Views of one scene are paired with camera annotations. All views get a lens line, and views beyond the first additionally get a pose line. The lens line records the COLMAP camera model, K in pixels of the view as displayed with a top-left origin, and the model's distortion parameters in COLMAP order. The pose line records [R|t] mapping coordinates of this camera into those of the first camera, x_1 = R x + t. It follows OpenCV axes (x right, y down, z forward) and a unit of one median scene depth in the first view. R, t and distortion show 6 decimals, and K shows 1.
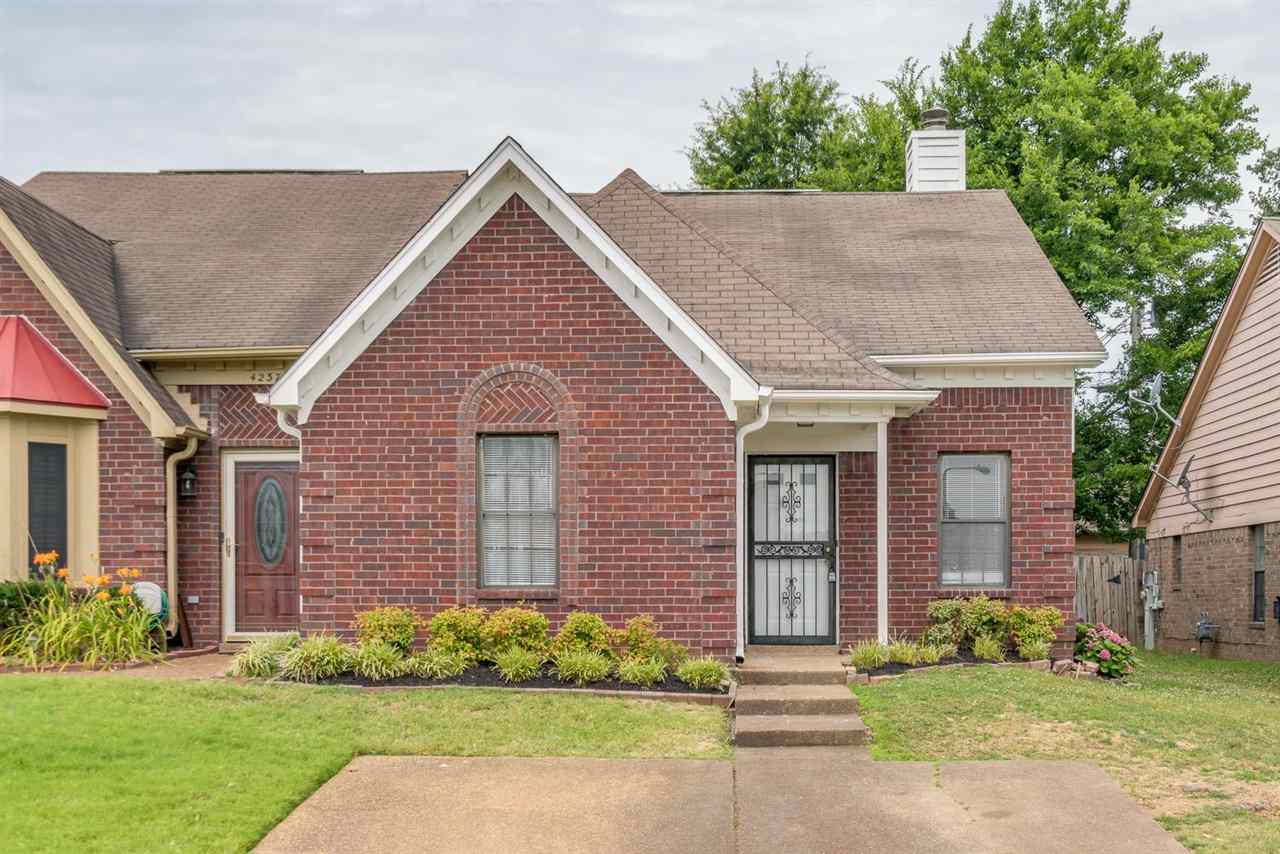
lens RADIAL K [[1714.6, 0, 642.0], [0, 1714.6, 579.5], [0, 0, 1]] dist [0.003205, 0.011073]
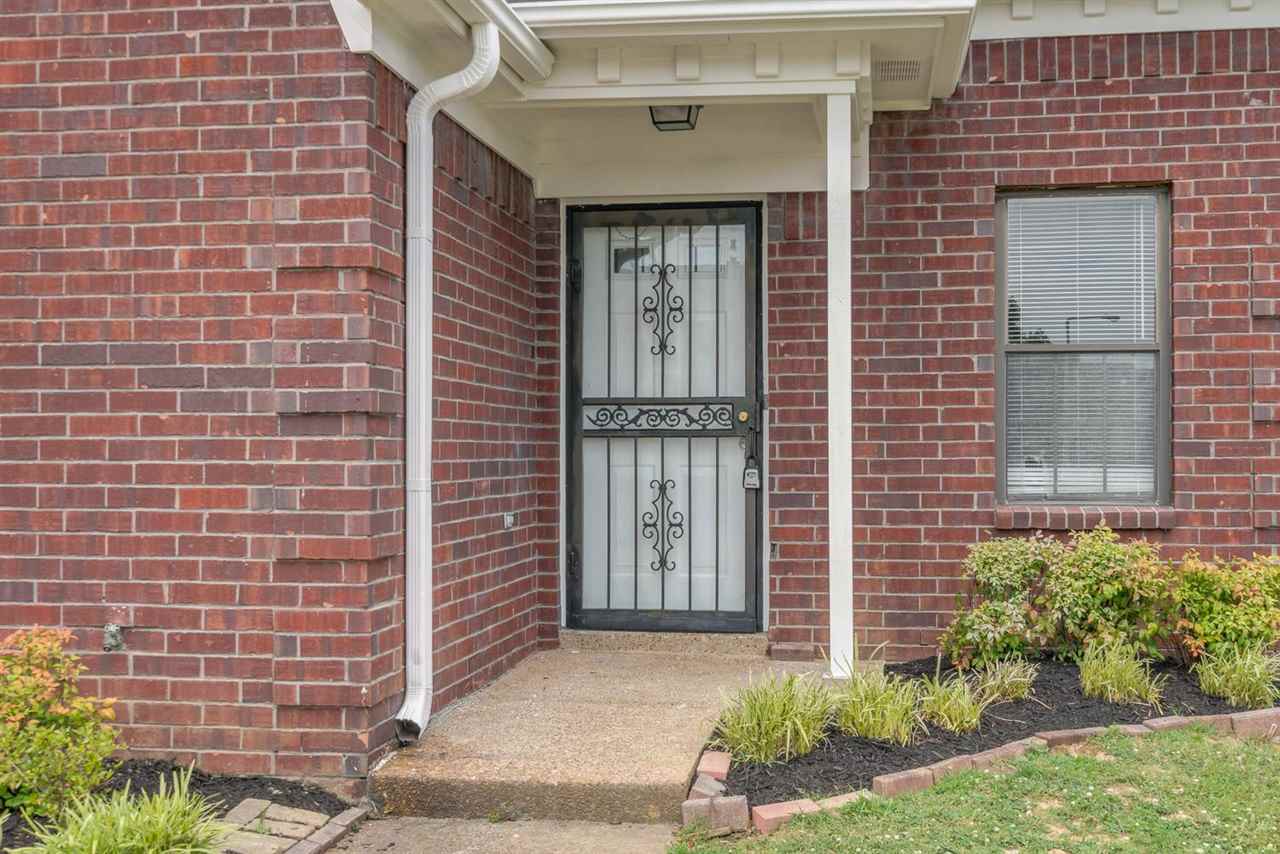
lens RADIAL K [[1522.3, 0, 640.0], [0, 1522.3, 427.0], [0, 0, 1]] dist [0.002931, 0.032993]
pose [[0.994655, -0.002591, -0.103219, 0.123559], [0.002423, 0.999996, -0.001755, -0.014197], [0.103223, 0.001496, 0.994657, 0.613755]]
